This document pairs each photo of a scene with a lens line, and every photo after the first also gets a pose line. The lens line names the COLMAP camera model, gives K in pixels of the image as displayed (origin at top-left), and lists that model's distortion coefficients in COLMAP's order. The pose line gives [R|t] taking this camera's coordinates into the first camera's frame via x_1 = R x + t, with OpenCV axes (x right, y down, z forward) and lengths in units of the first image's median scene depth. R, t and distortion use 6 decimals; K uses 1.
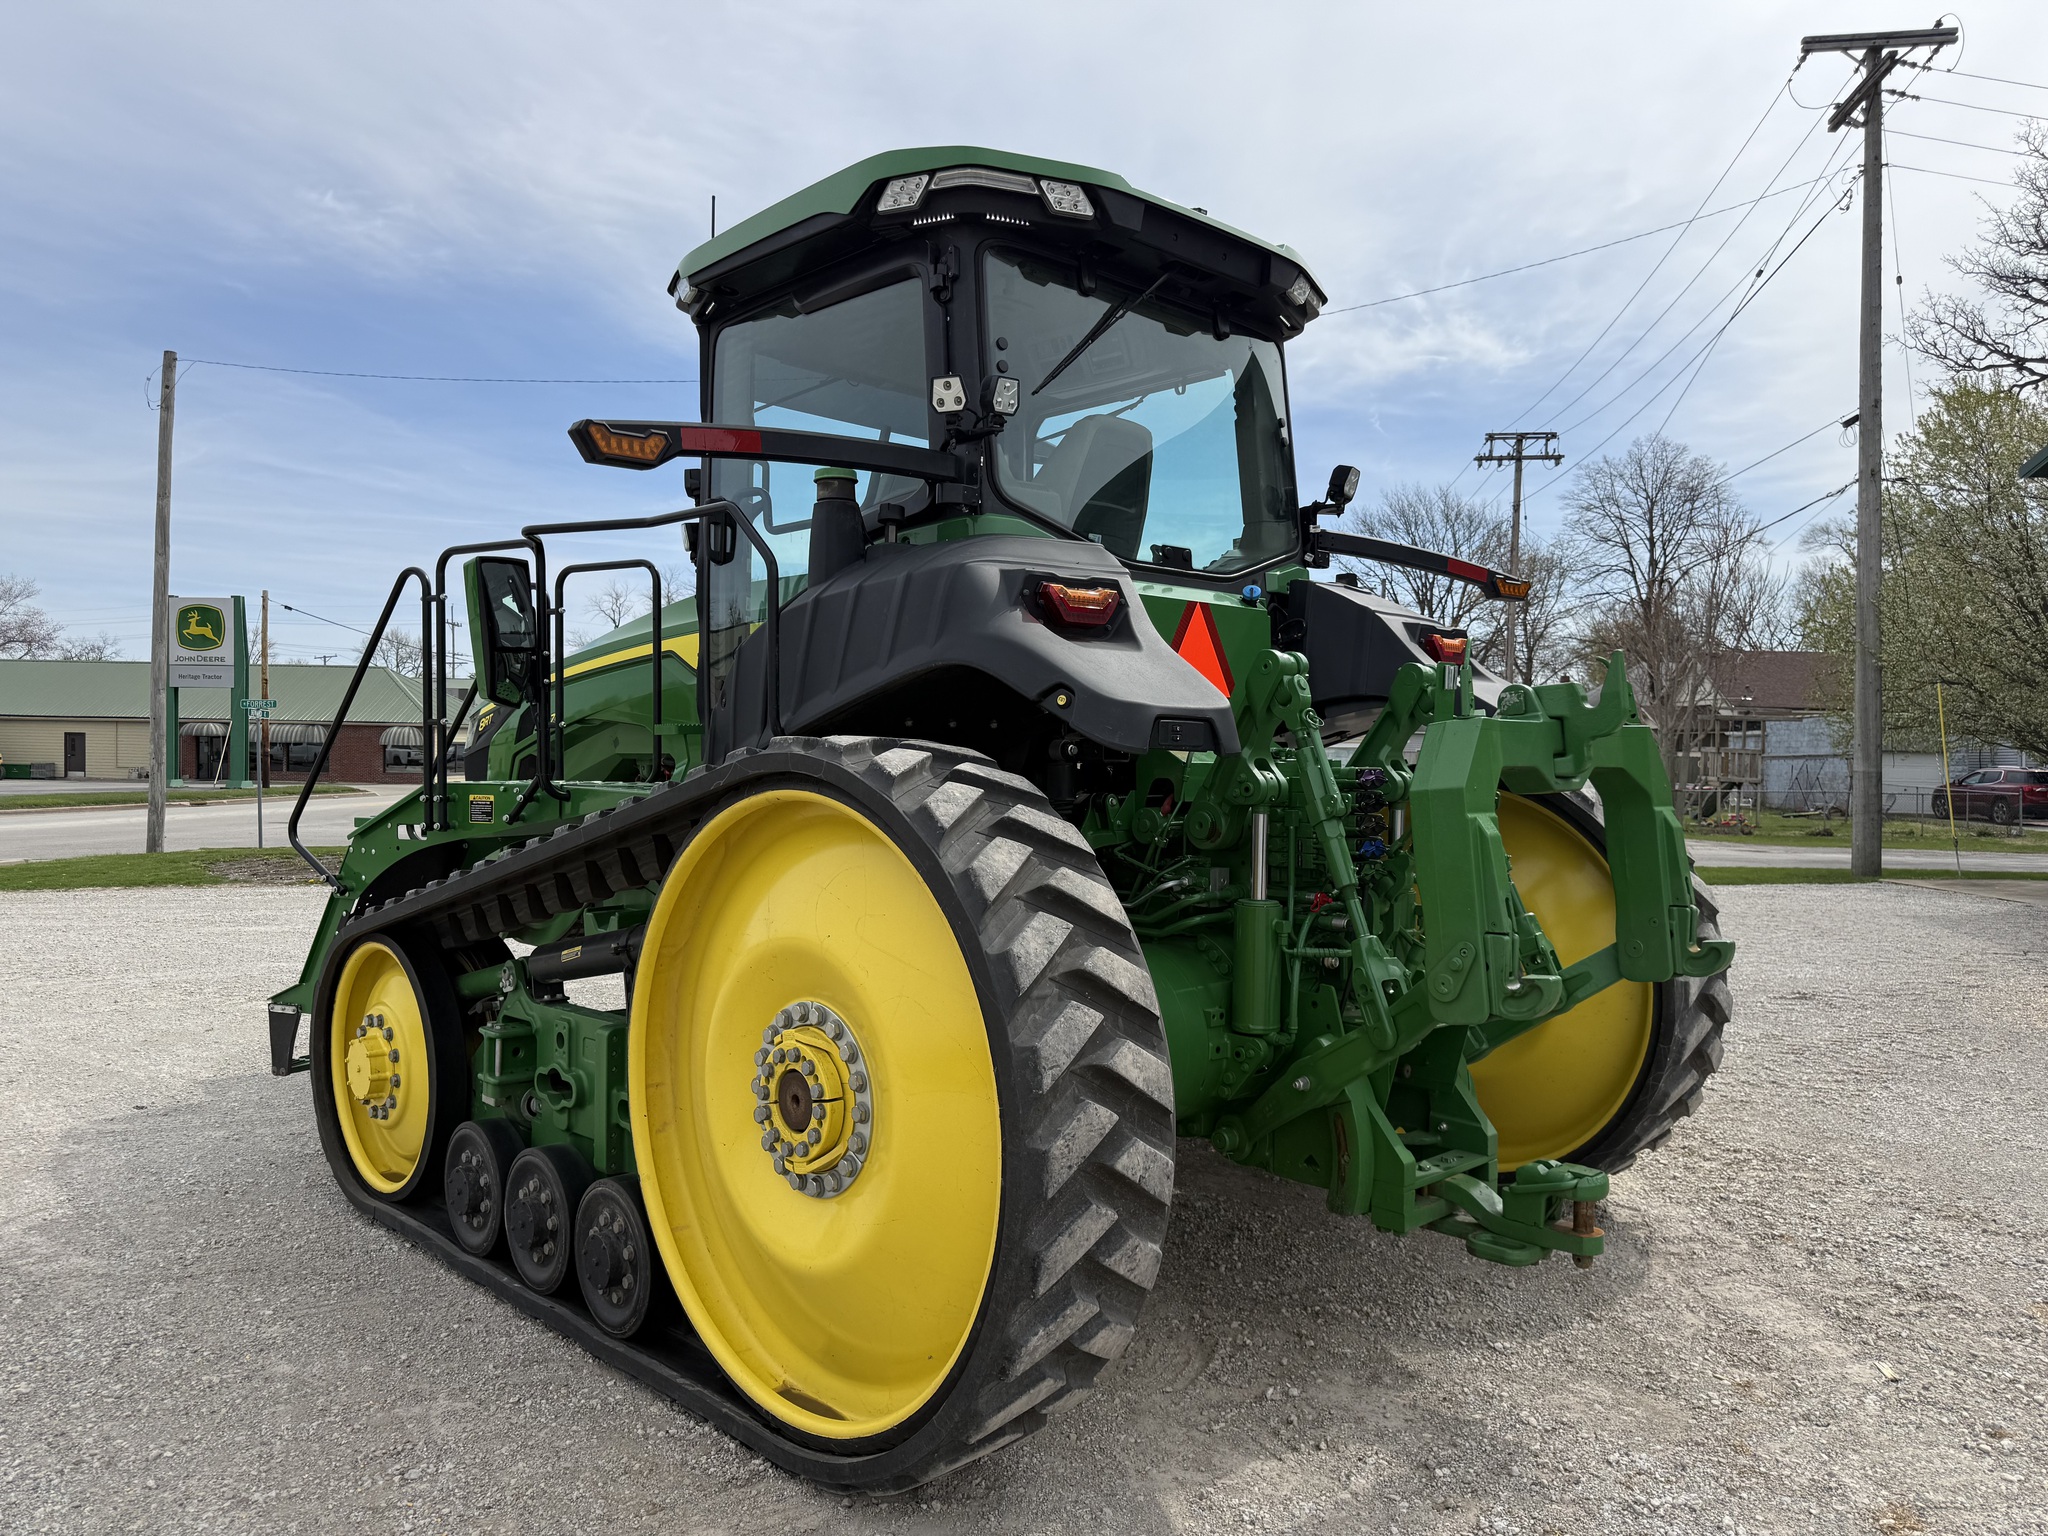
lens RADIAL K [[1450.0, 0, 1023.5], [0, 1450.0, 762.4], [0, 0, 1]] dist [0.040842, -0.052769]
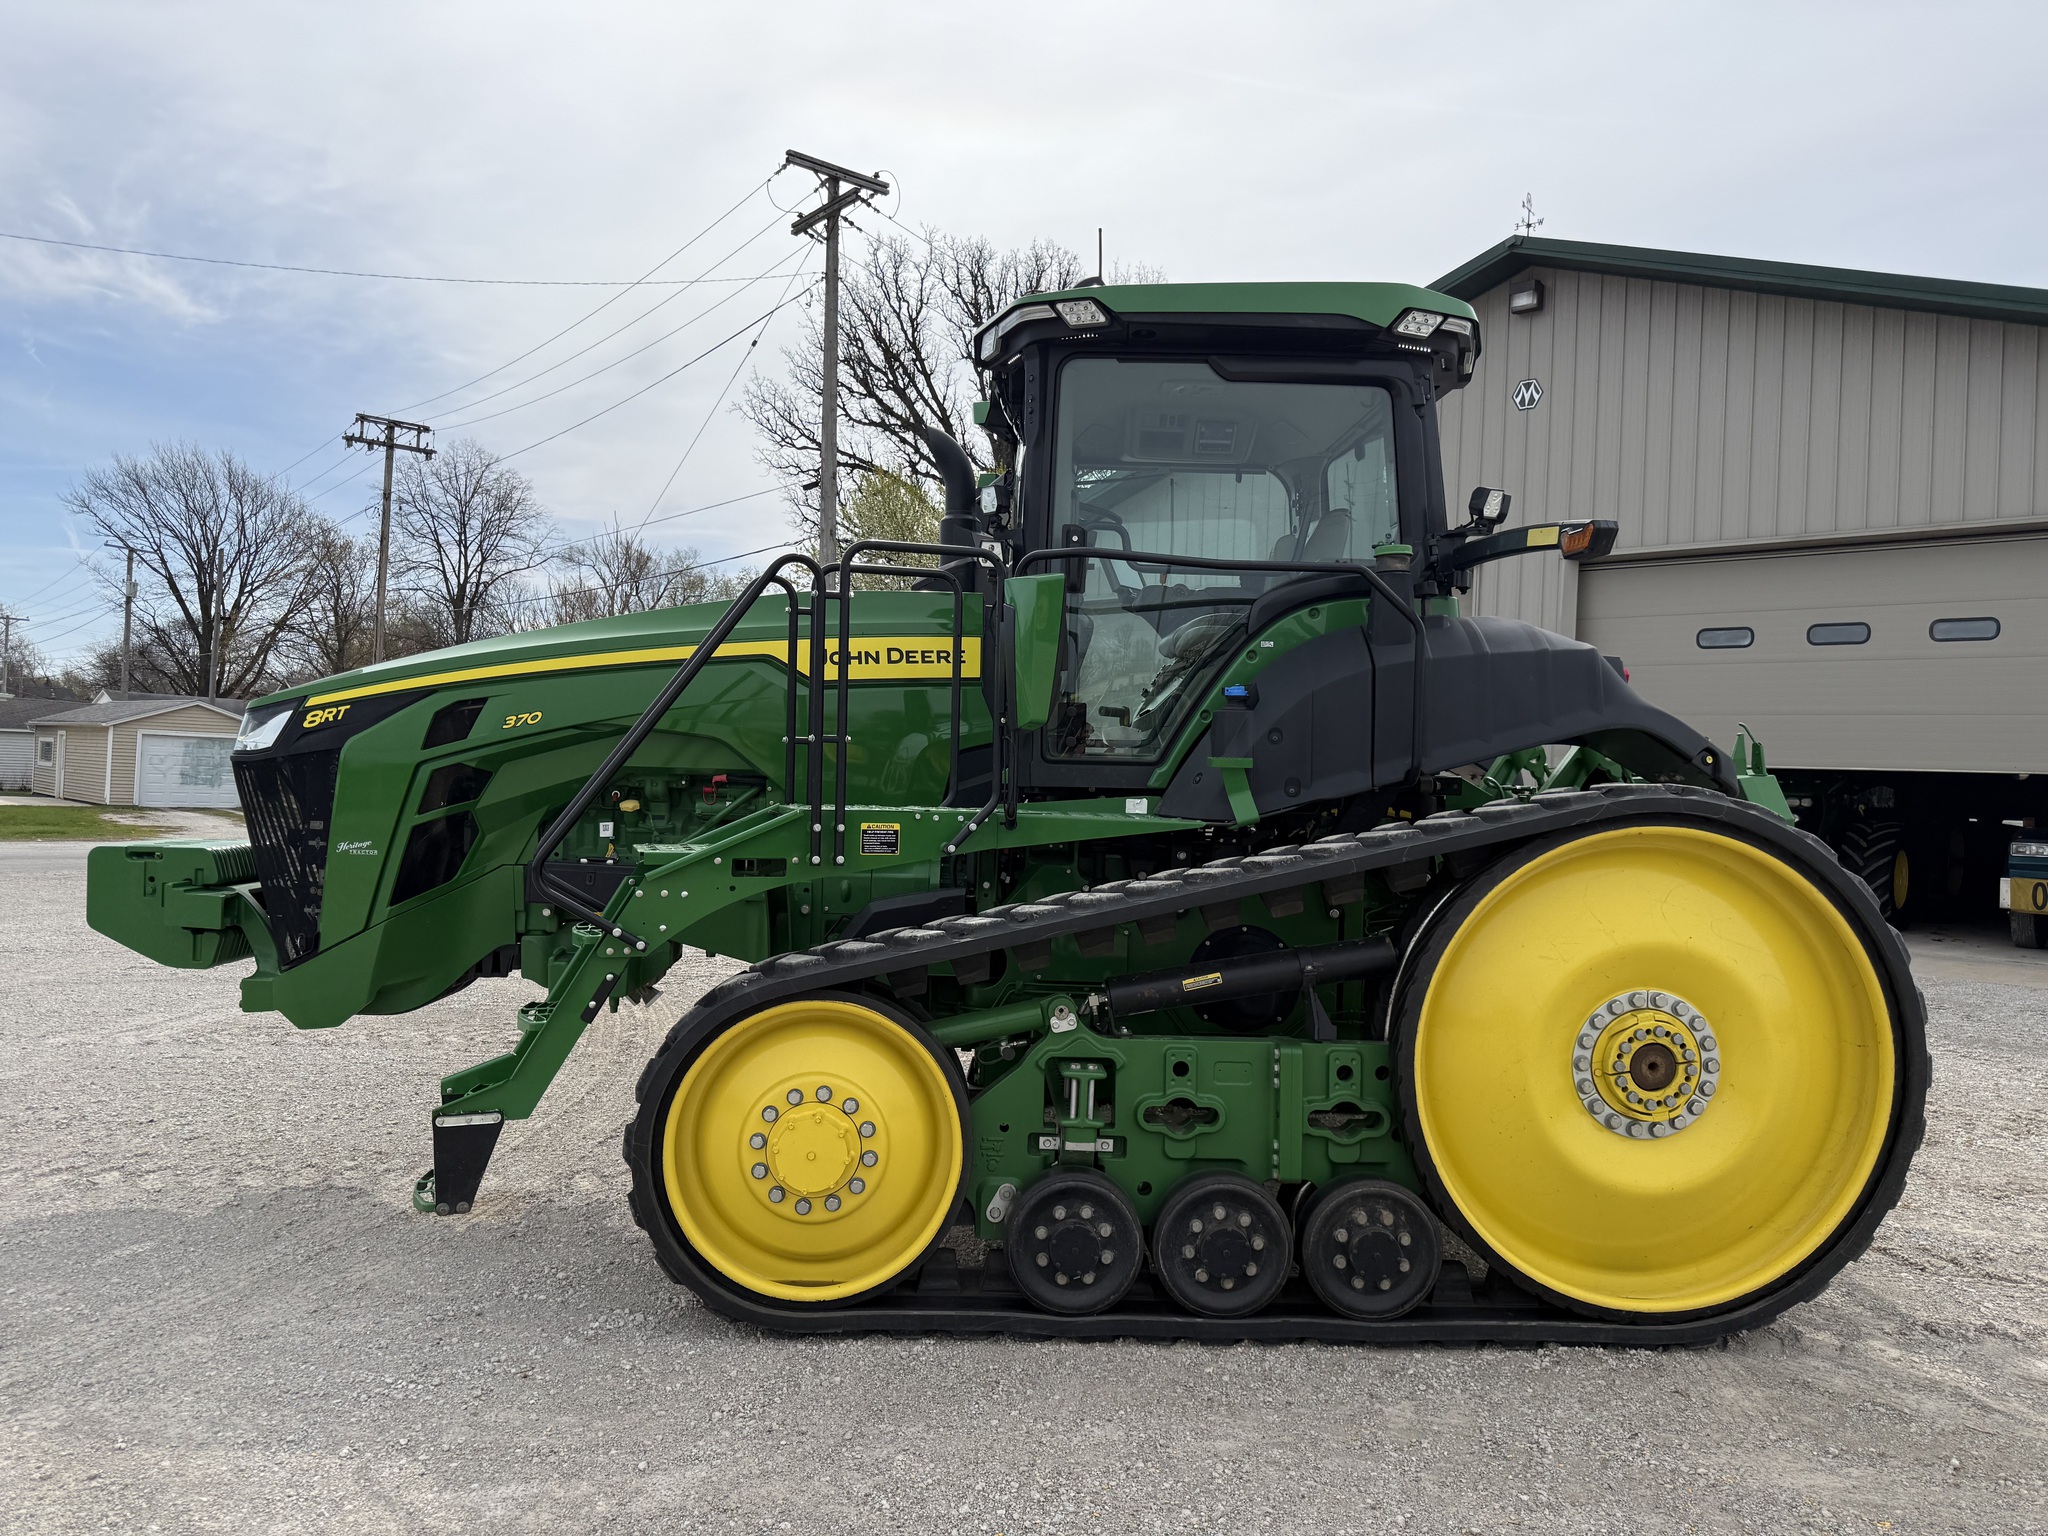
lens RADIAL K [[1450.0, 0, 1012.0], [0, 1450.0, 771.3], [0, 0, 1]] dist [0.040842, -0.052769]
pose [[0.669260, 0.016754, 0.742839, -0.204939], [-0.024266, 0.999705, -0.000685, -0.002227], [-0.742632, -0.017568, 0.669469, 0.075480]]
